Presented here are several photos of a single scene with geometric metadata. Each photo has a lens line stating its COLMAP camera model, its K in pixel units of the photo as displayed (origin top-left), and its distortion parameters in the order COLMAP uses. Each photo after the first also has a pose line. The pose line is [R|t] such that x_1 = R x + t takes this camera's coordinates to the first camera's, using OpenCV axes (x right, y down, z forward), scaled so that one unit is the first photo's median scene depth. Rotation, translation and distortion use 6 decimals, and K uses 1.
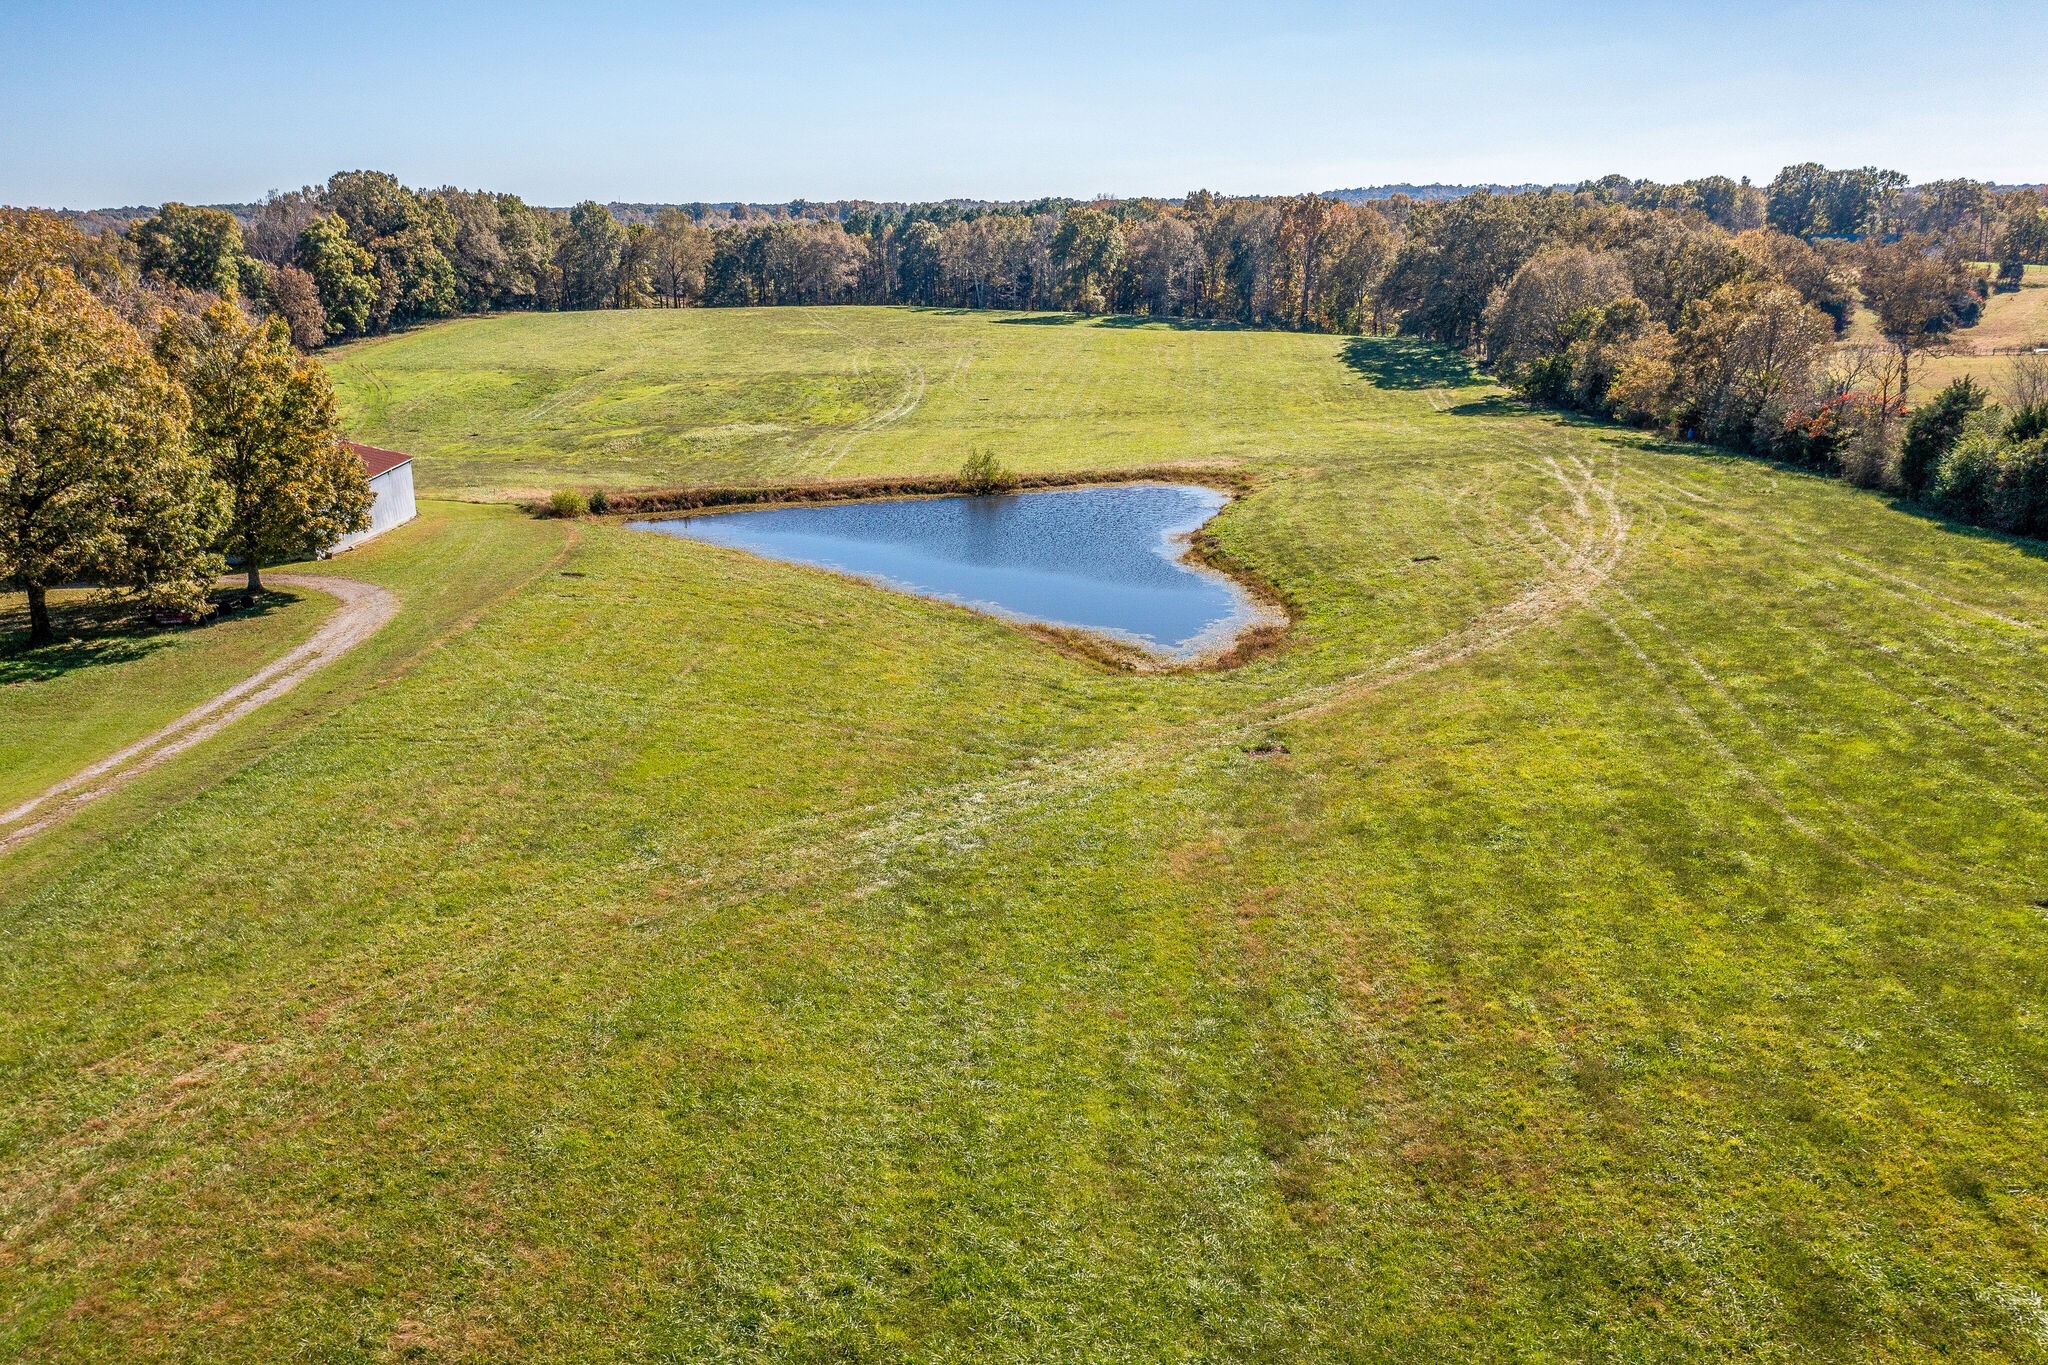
lens RADIAL K [[1644.4, 0, 1024.0], [0, 1644.4, 682.5], [0, 0, 1]] dist [0.000329, 0.004270]
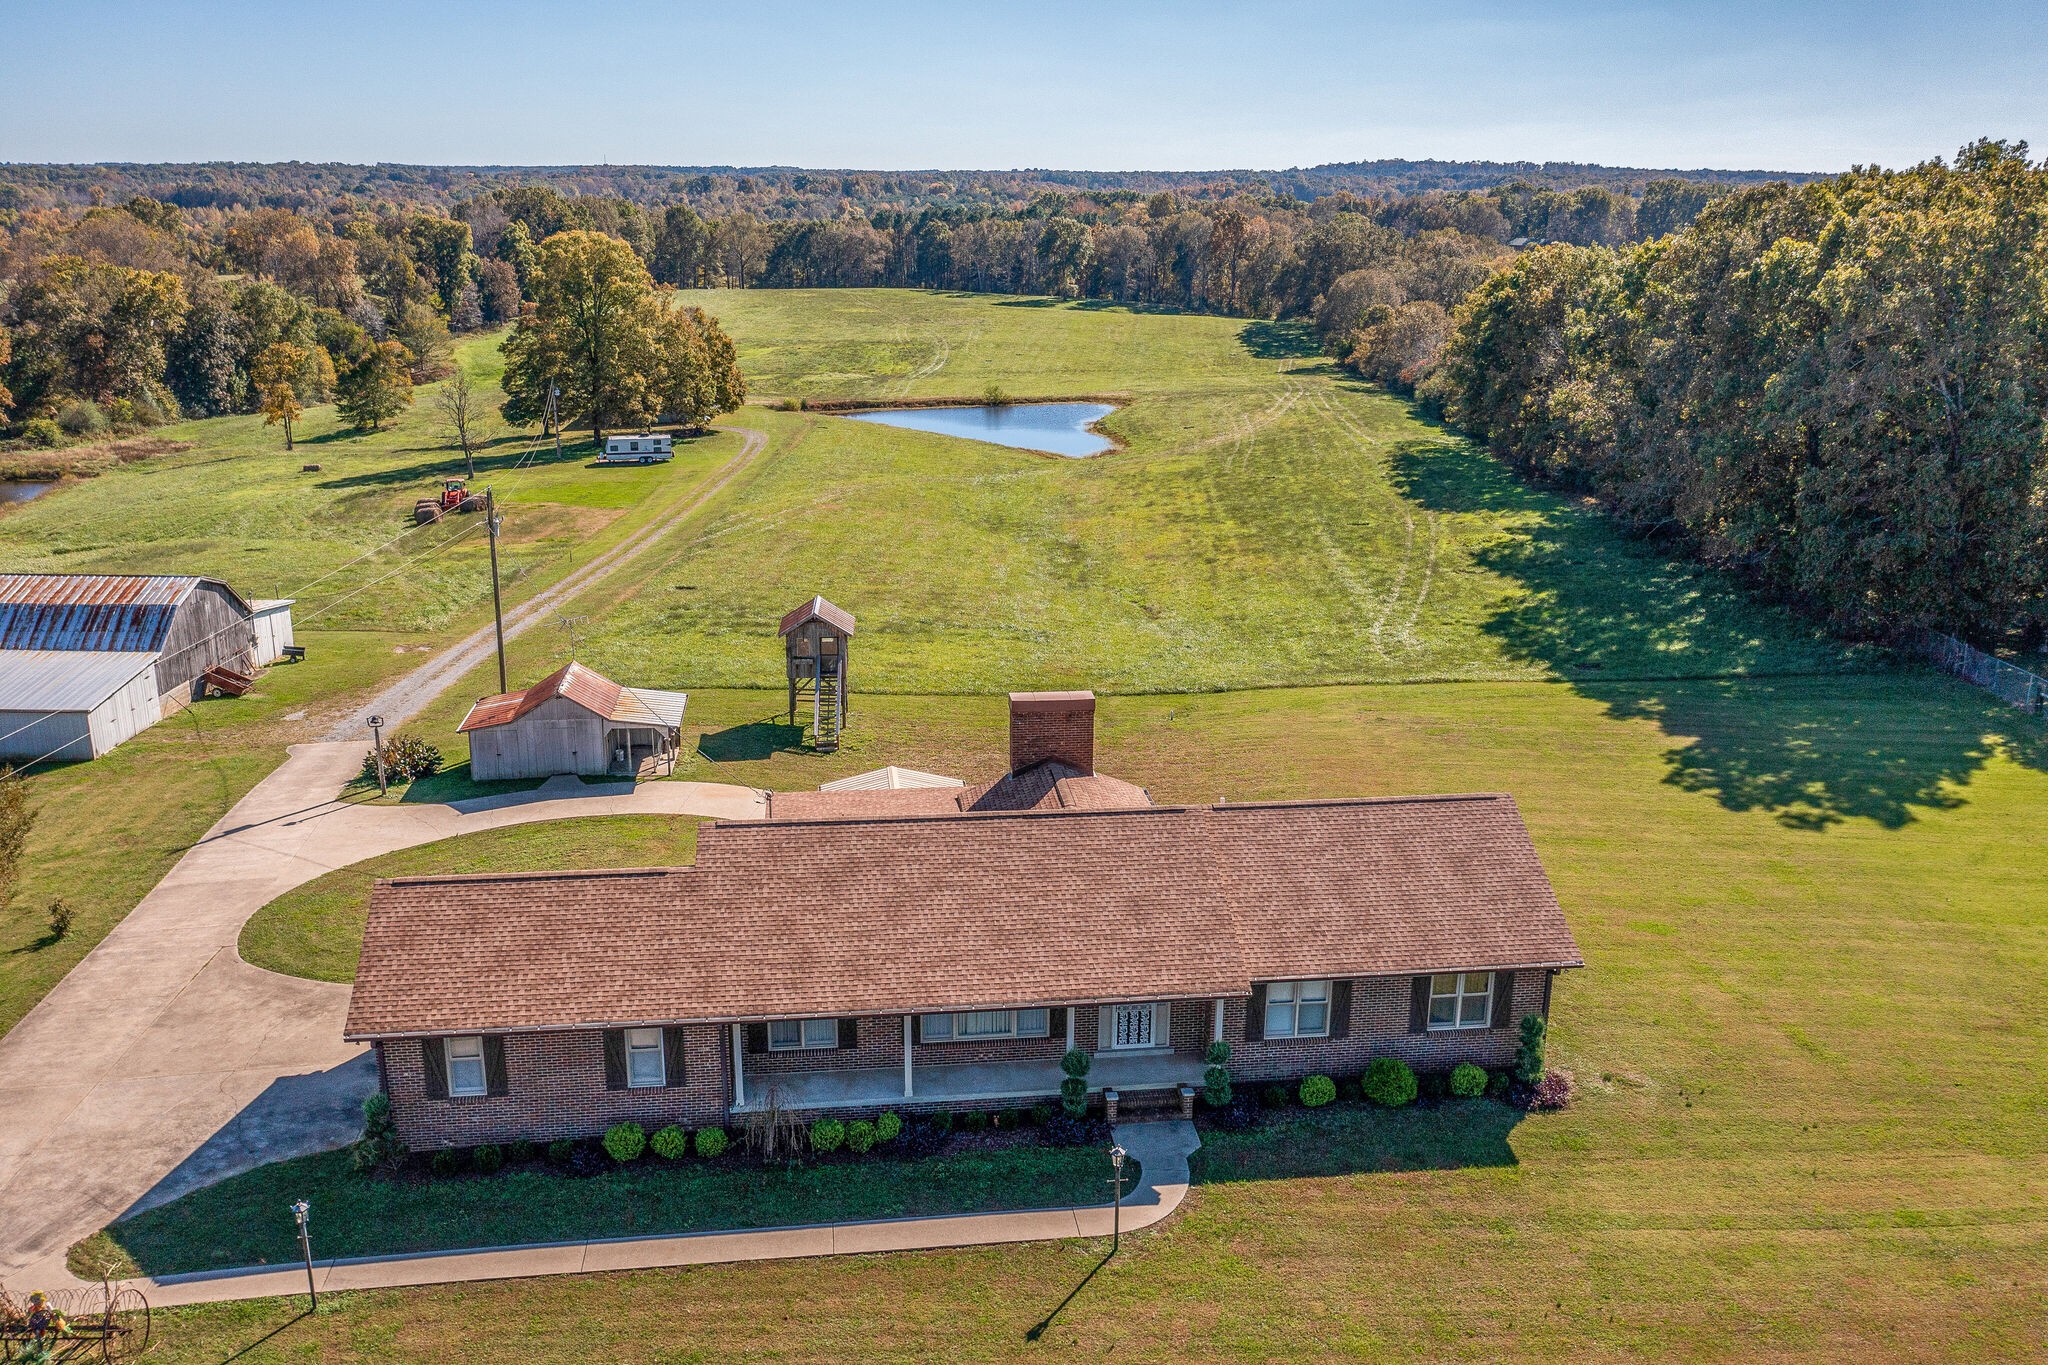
lens RADIAL K [[1593.4, 0, 1027.9], [0, 1593.4, 656.1], [0, 0, 1]] dist [0.000909, 0.000764]
pose [[0.999836, 0.014207, 0.011237, -0.000687], [-0.014298, 0.999865, 0.008074, 0.049967], [-0.011121, -0.008233, 0.999904, -0.267934]]
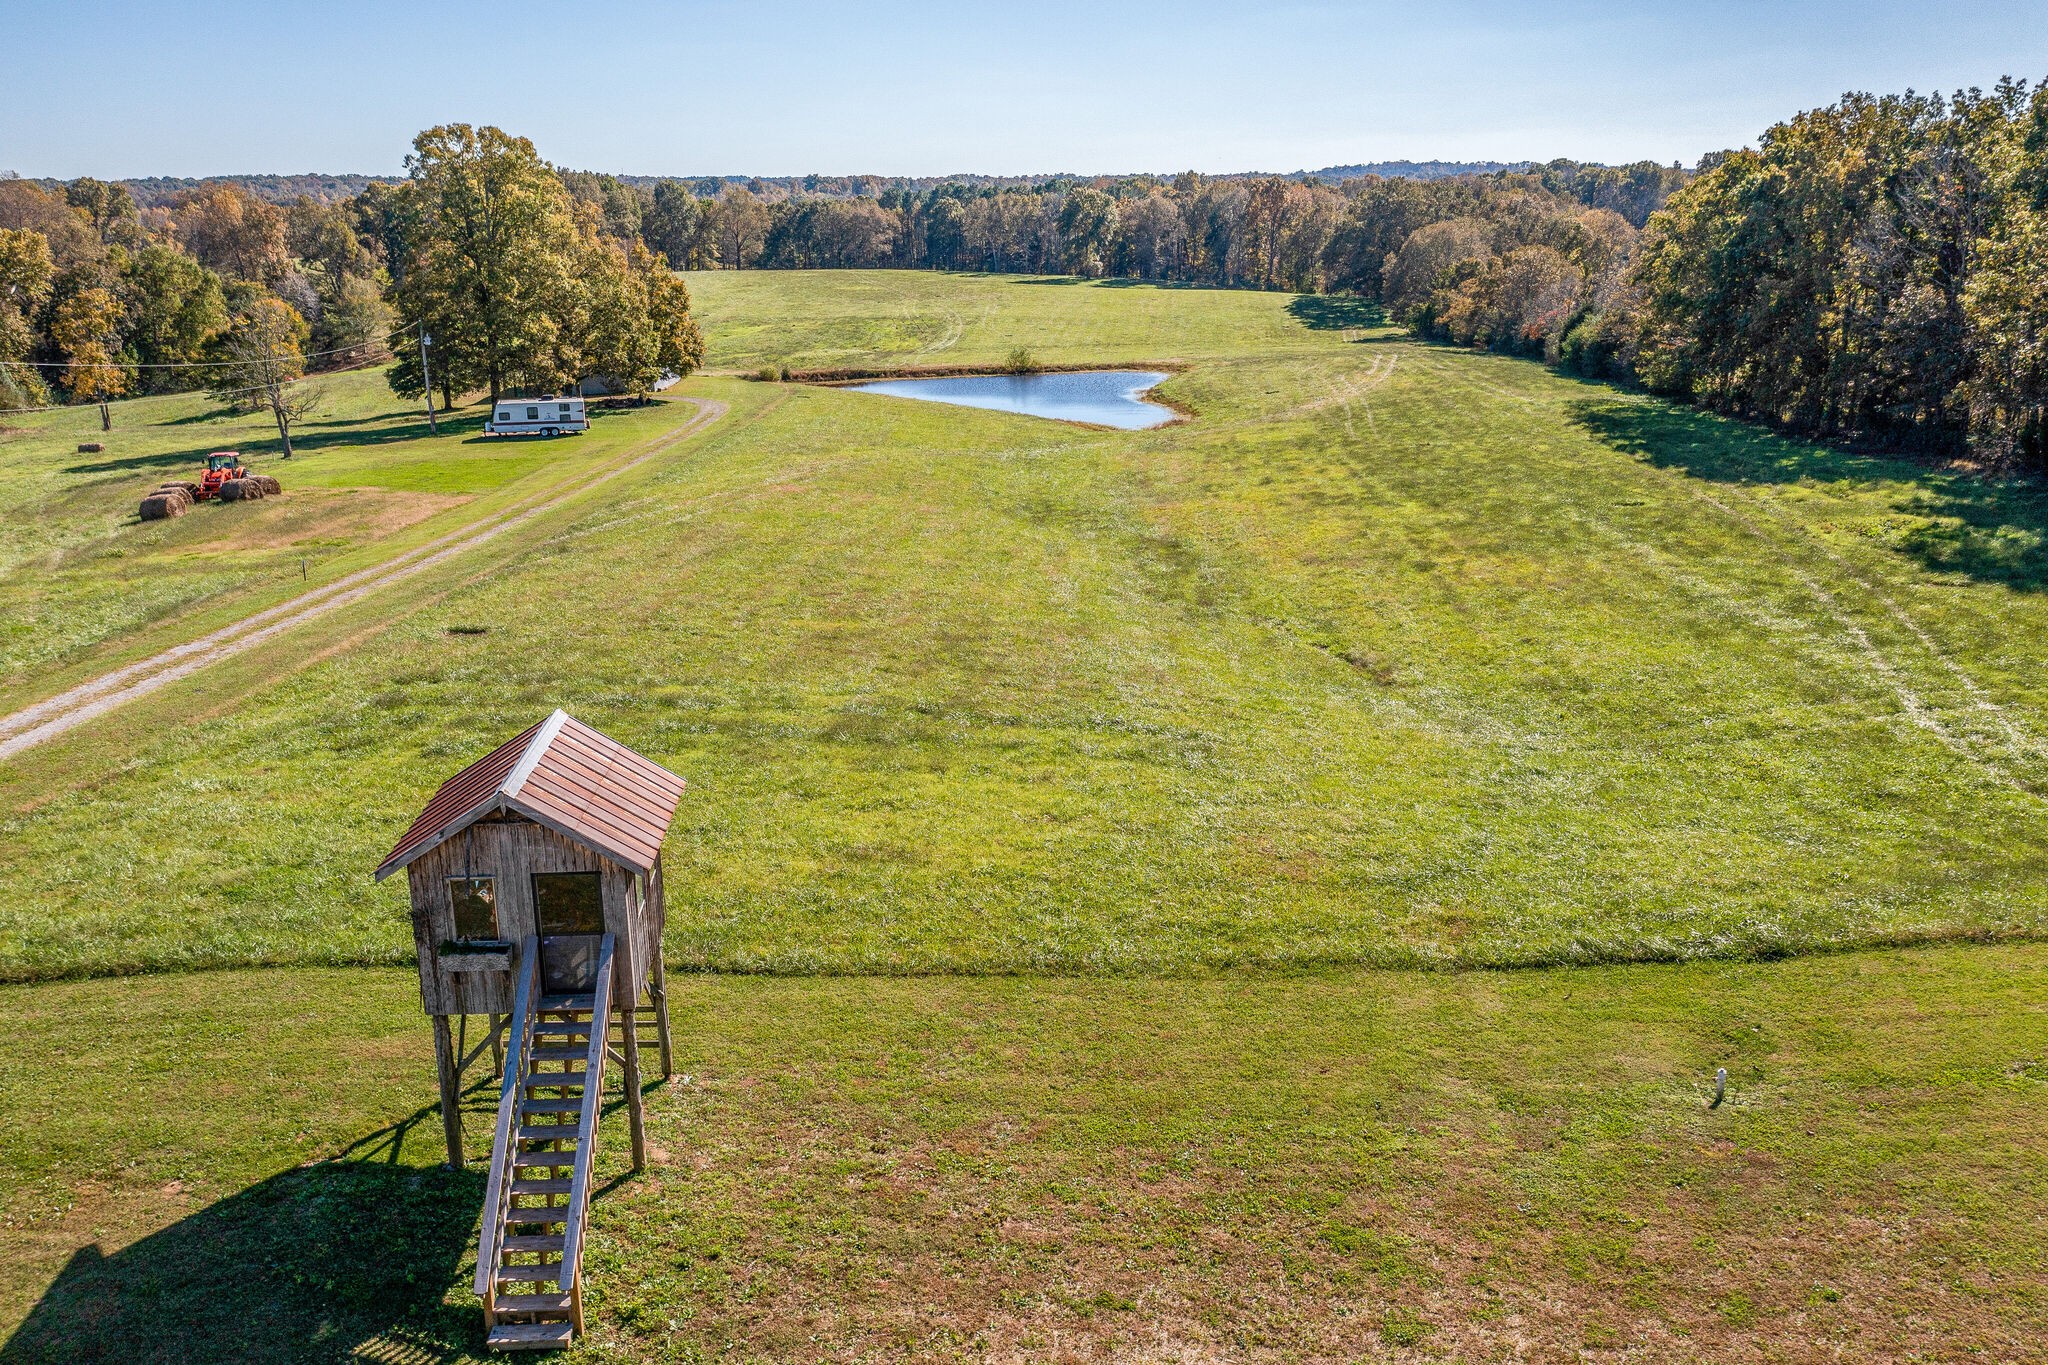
lens RADIAL K [[1593.4, 0, 1027.9], [0, 1593.4, 656.1], [0, 0, 1]] dist [0.000909, 0.000764]
pose [[0.999986, 0.004971, 0.001540, -0.005620], [-0.004983, 0.999959, 0.007516, 0.043829], [-0.001502, -0.007523, 0.999971, -0.162817]]
